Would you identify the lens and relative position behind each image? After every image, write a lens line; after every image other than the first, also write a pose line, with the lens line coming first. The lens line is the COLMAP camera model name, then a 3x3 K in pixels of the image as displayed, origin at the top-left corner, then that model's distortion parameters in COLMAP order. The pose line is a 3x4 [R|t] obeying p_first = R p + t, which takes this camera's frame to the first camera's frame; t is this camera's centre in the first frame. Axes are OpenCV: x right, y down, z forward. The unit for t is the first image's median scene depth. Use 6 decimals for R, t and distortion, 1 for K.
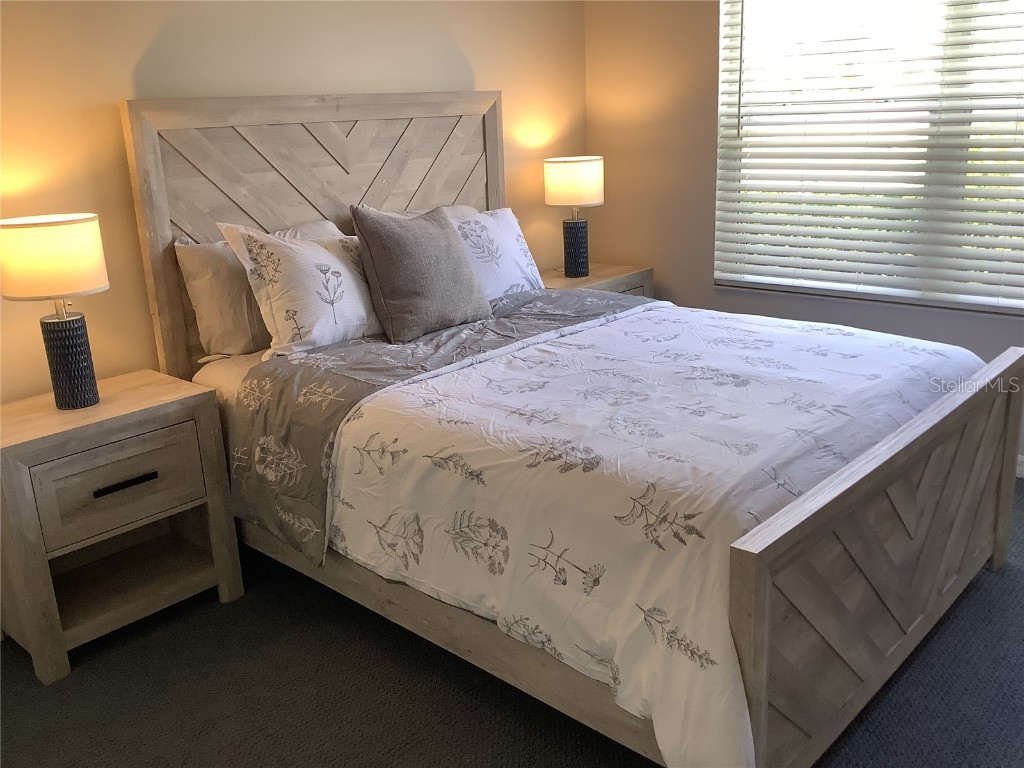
lens RADIAL K [[932.2, 0, 512.8], [0, 932.2, 381.0], [0, 0, 1]] dist [0.028973, 0.000000]
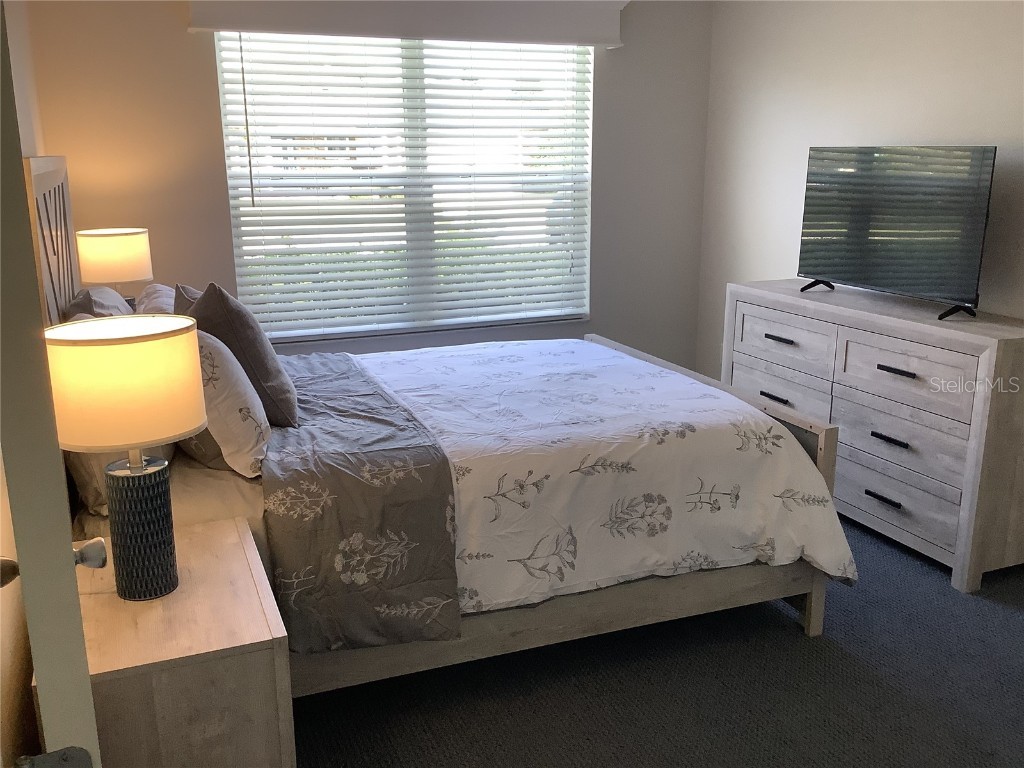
lens RADIAL K [[932.2, 0, 509.7], [0, 932.2, 383.7], [0, 0, 1]] dist [0.028973, 0.000000]
pose [[0.433724, -0.179349, 0.883016, -0.944075], [0.246545, 0.966213, 0.075148, -0.109460], [-0.866660, 0.185110, 0.463288, 0.428004]]
